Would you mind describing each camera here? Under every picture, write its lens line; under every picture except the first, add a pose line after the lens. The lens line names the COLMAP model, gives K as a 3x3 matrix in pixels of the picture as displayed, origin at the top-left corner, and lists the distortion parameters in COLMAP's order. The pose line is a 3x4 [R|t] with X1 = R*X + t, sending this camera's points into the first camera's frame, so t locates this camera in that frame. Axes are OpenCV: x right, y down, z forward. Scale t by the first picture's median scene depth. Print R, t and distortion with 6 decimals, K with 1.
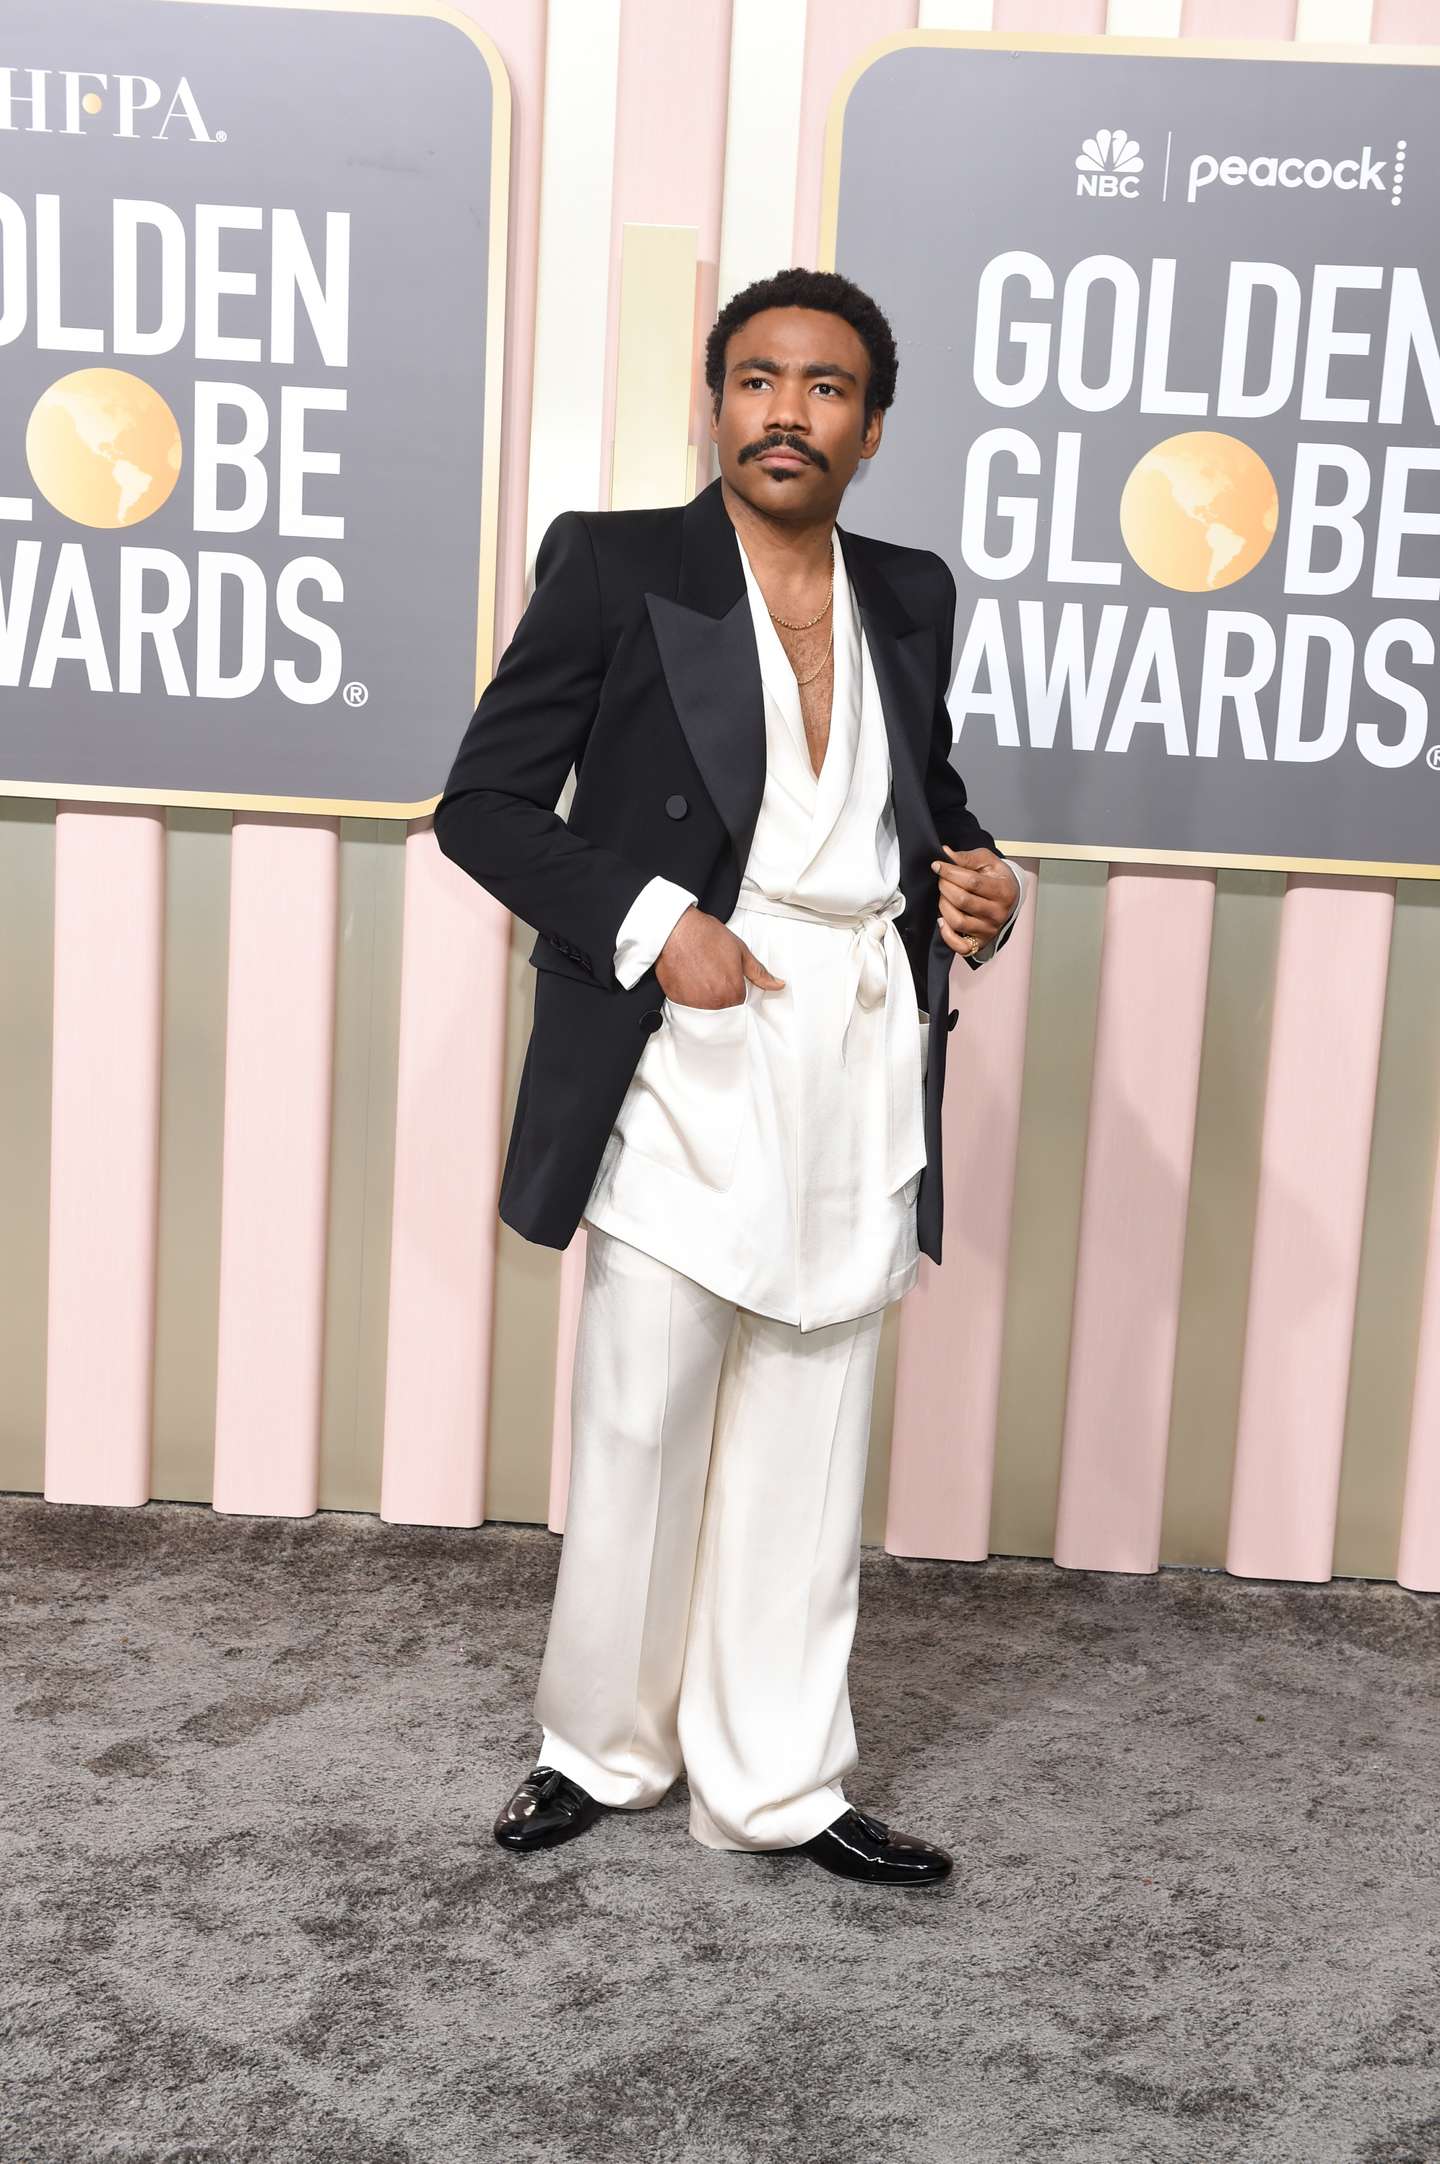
lens RADIAL K [[3277.2, 0, 717.4], [0, 3277.2, 1193.0], [0, 0, 1]] dist [-0.010677, 0.431221]
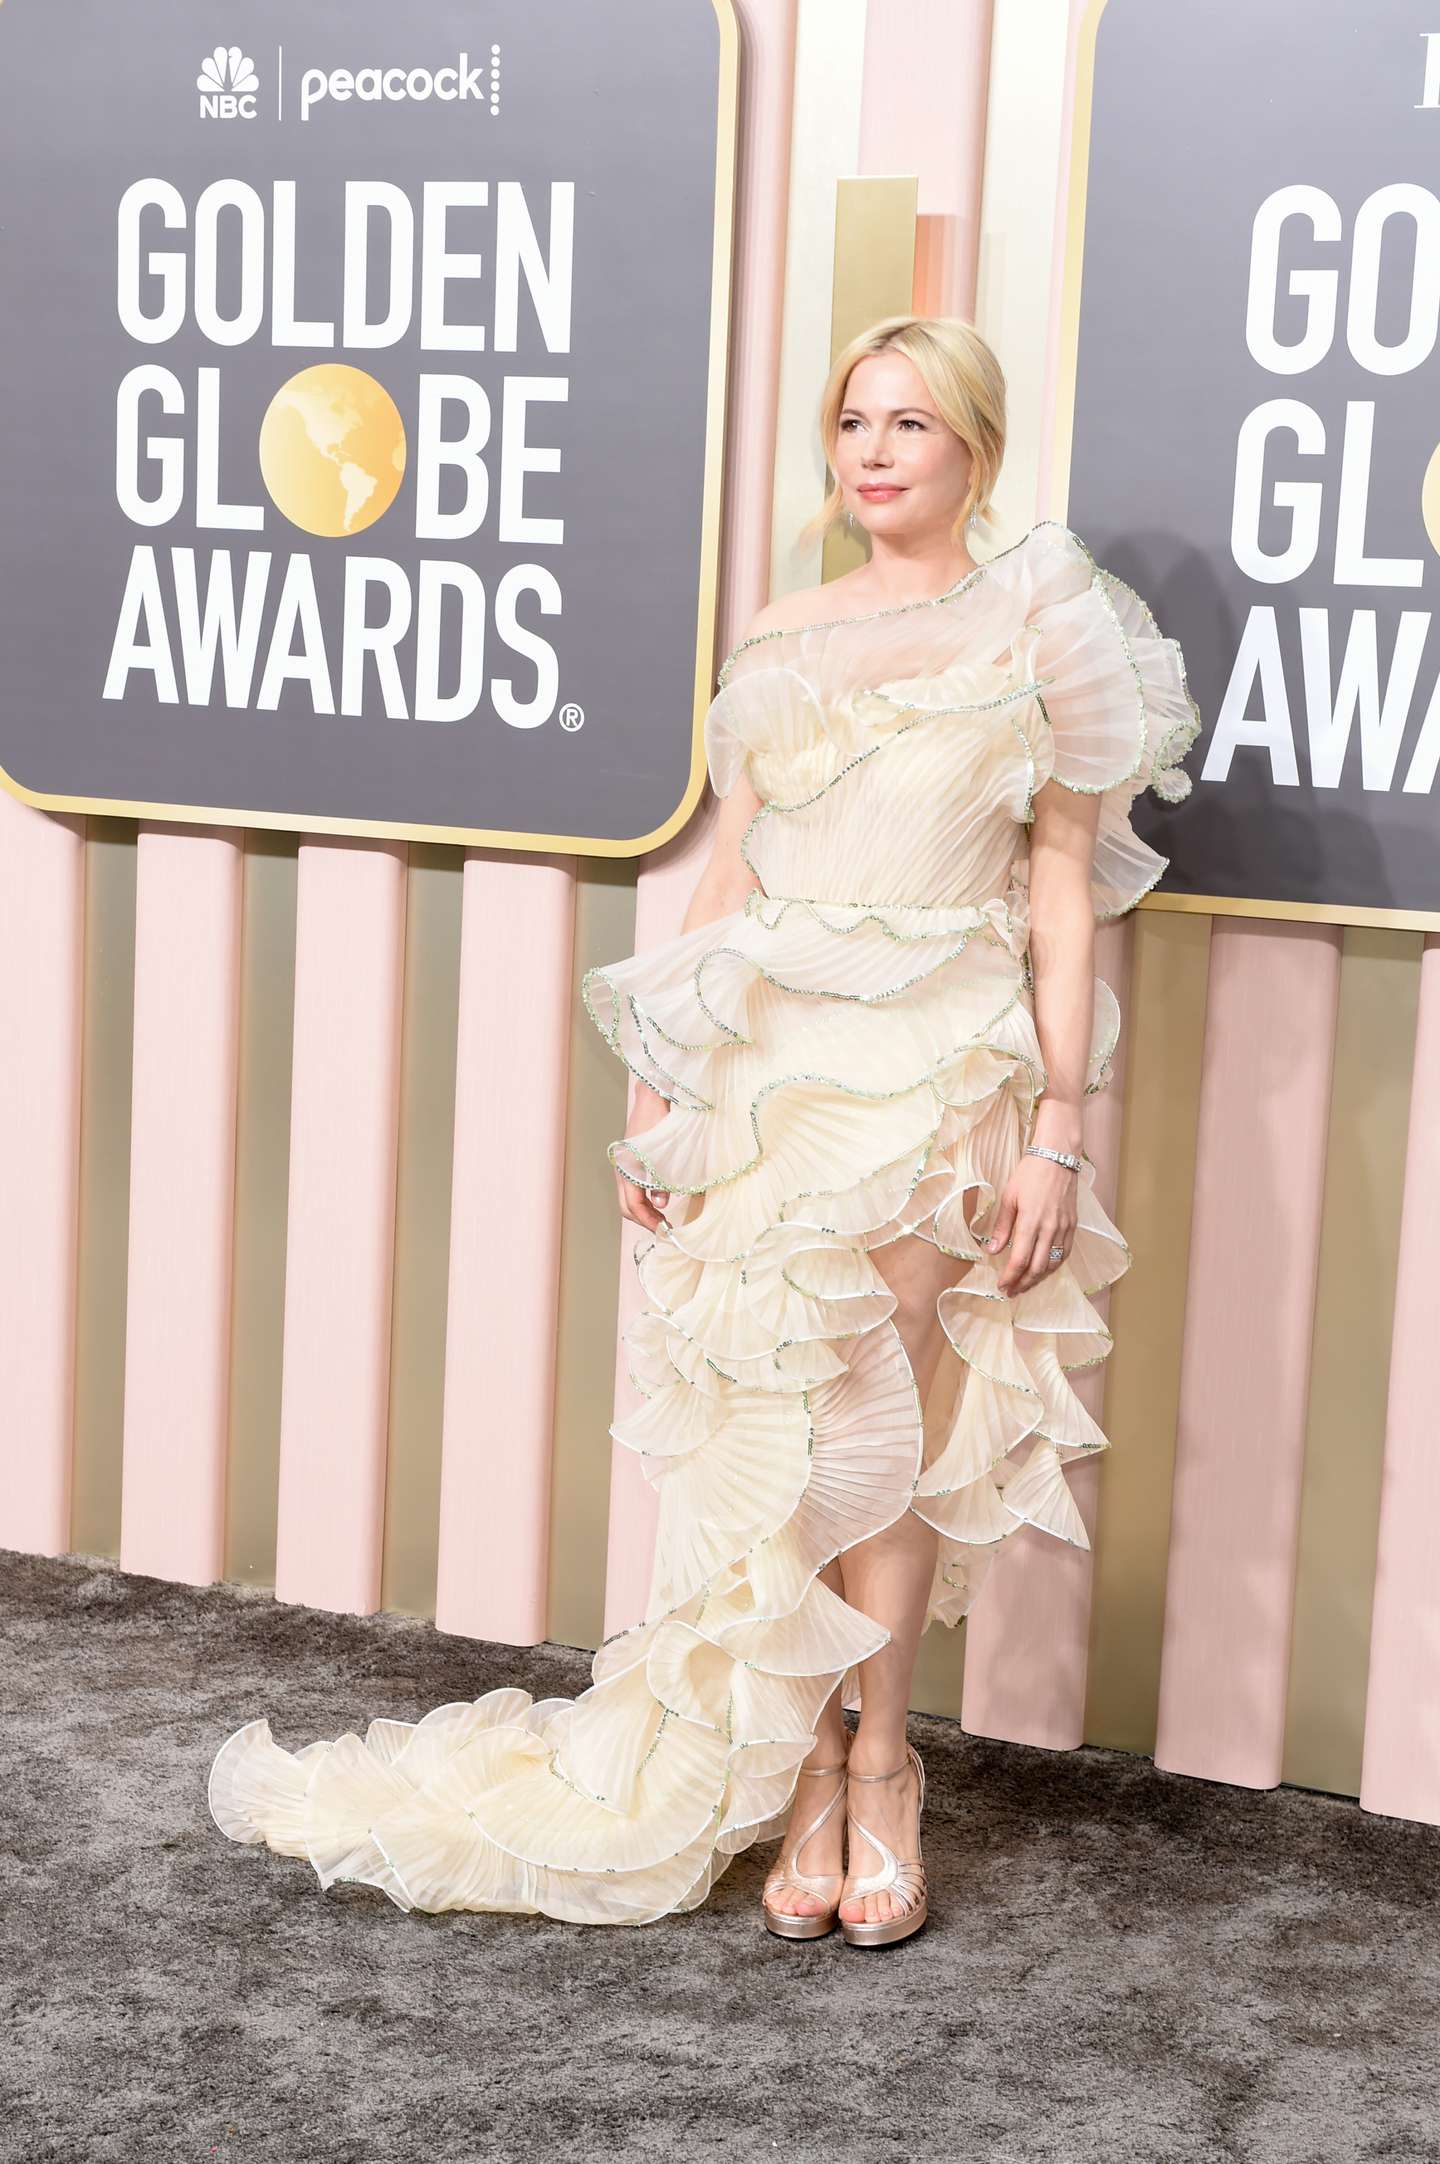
lens RADIAL K [[4133.8, 0, 589.9], [0, 4133.8, 1158.6], [0, 0, 1]] dist [0.109407, 0.636062]
pose [[0.910518, 0.050446, -0.410380, 0.361632], [-0.077792, 0.995705, -0.050201, 0.023066], [0.406085, 0.077633, 0.910532, -0.012157]]
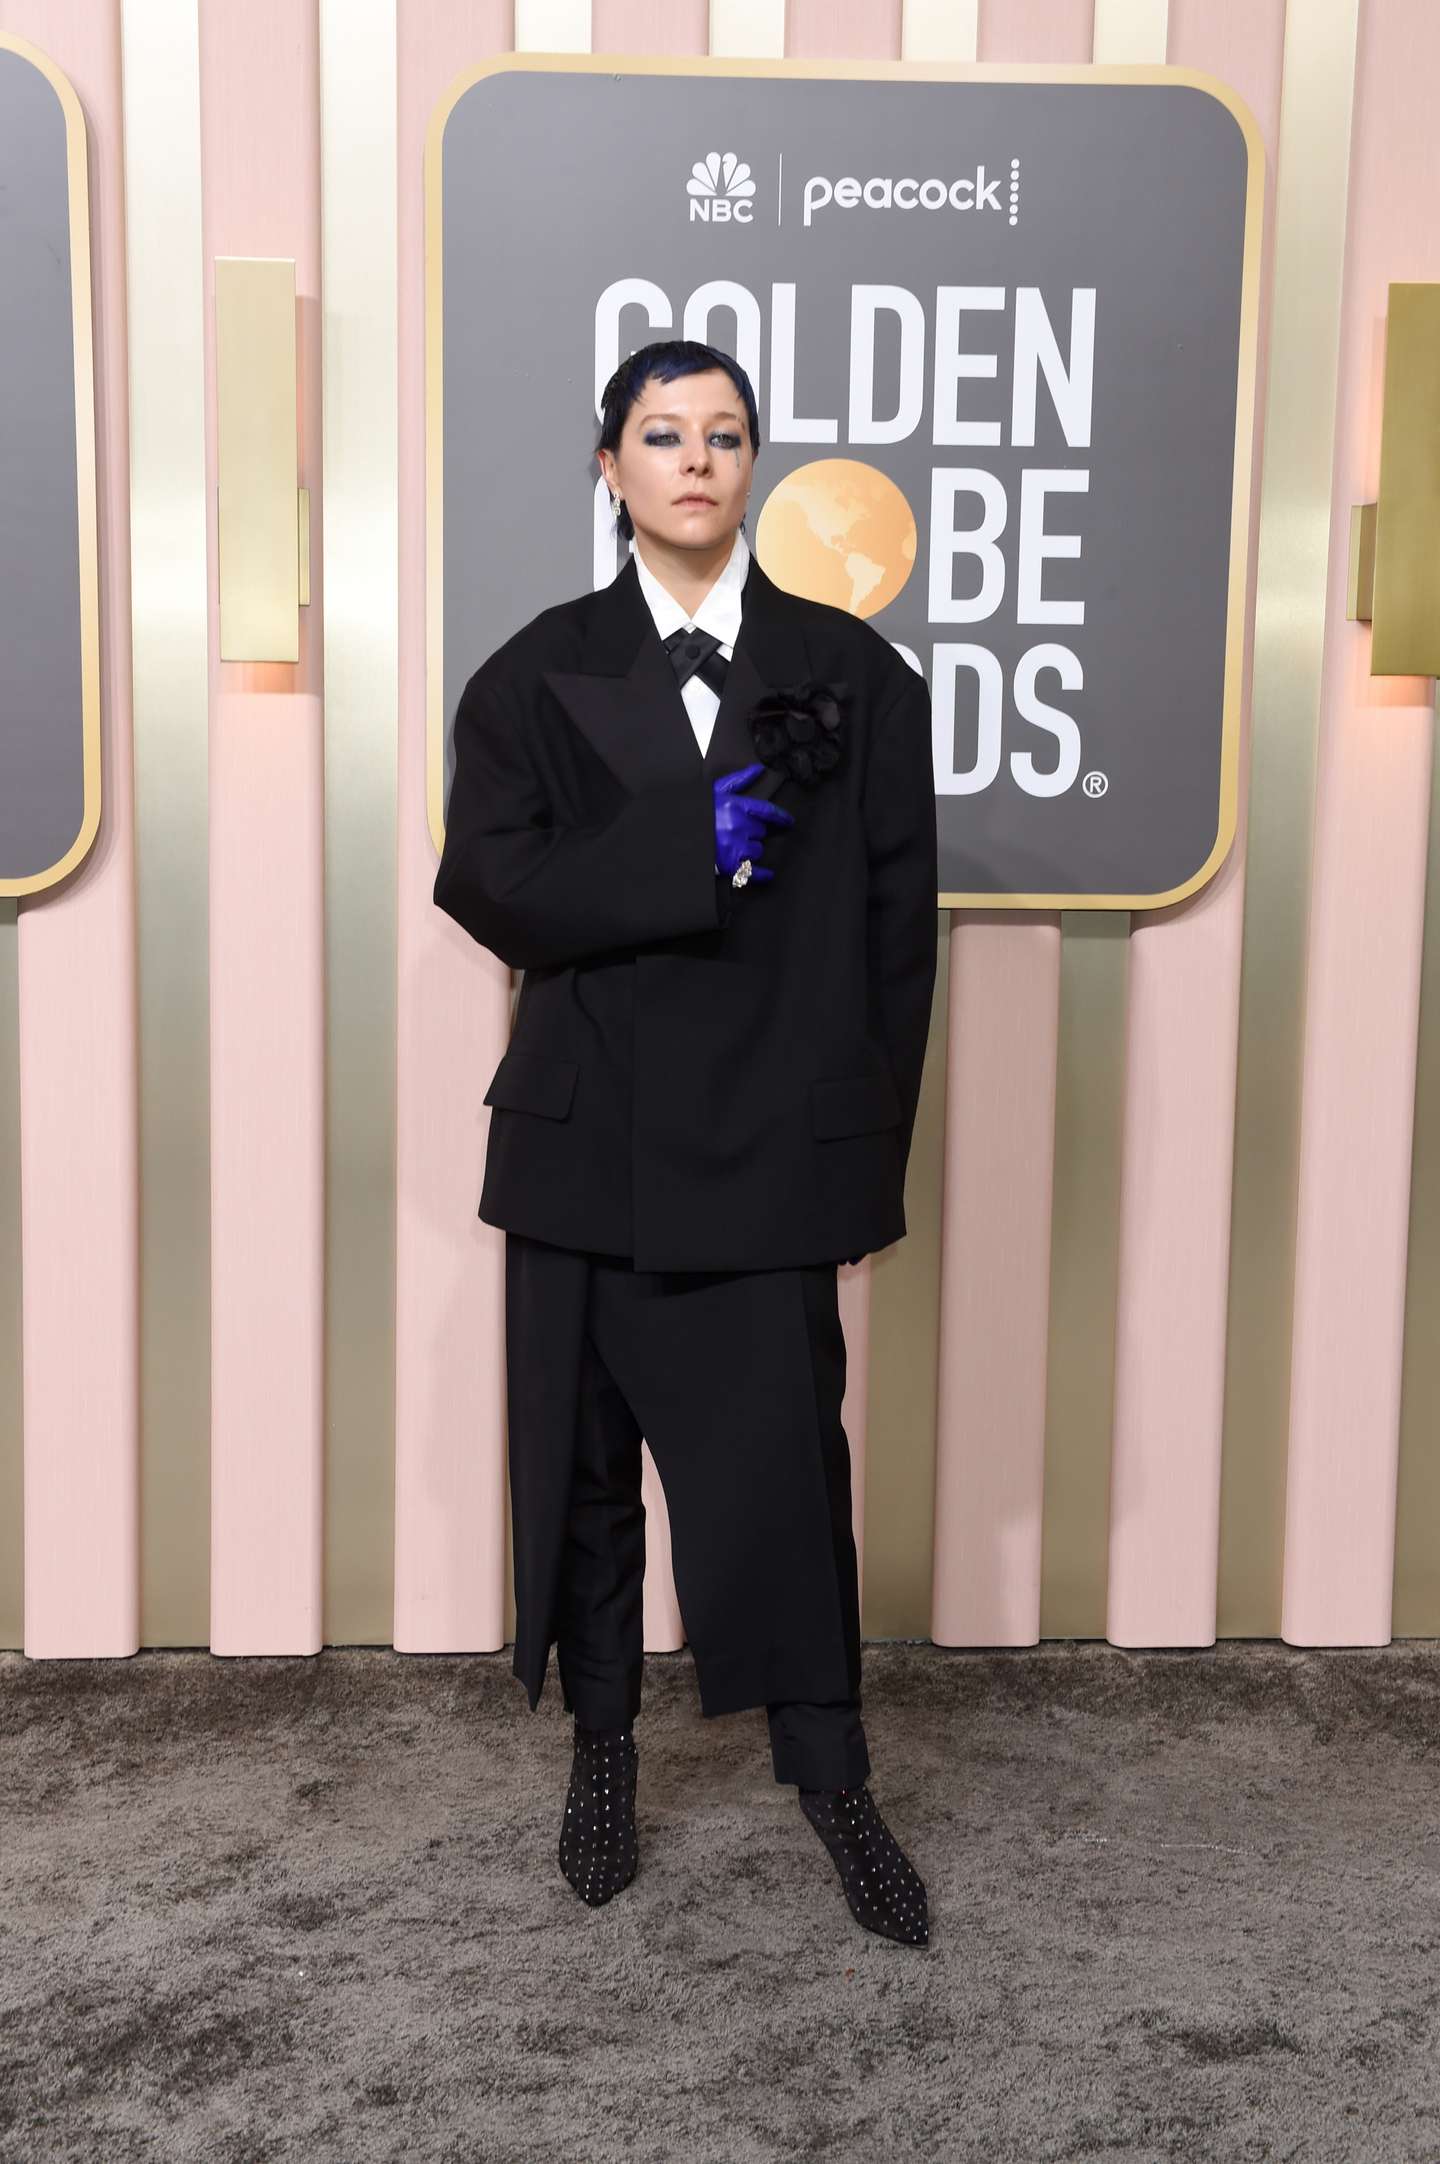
lens RADIAL K [[3484.8, 0, 575.3], [0, 3484.8, 1152.4], [0, 0, 1]] dist [-0.029694, 0.746999]
pose [[0.990059, -0.057883, 0.128191, -0.096725], [0.062024, 0.997666, -0.028546, -0.005969], [-0.126240, 0.036213, 0.991339, 0.002527]]
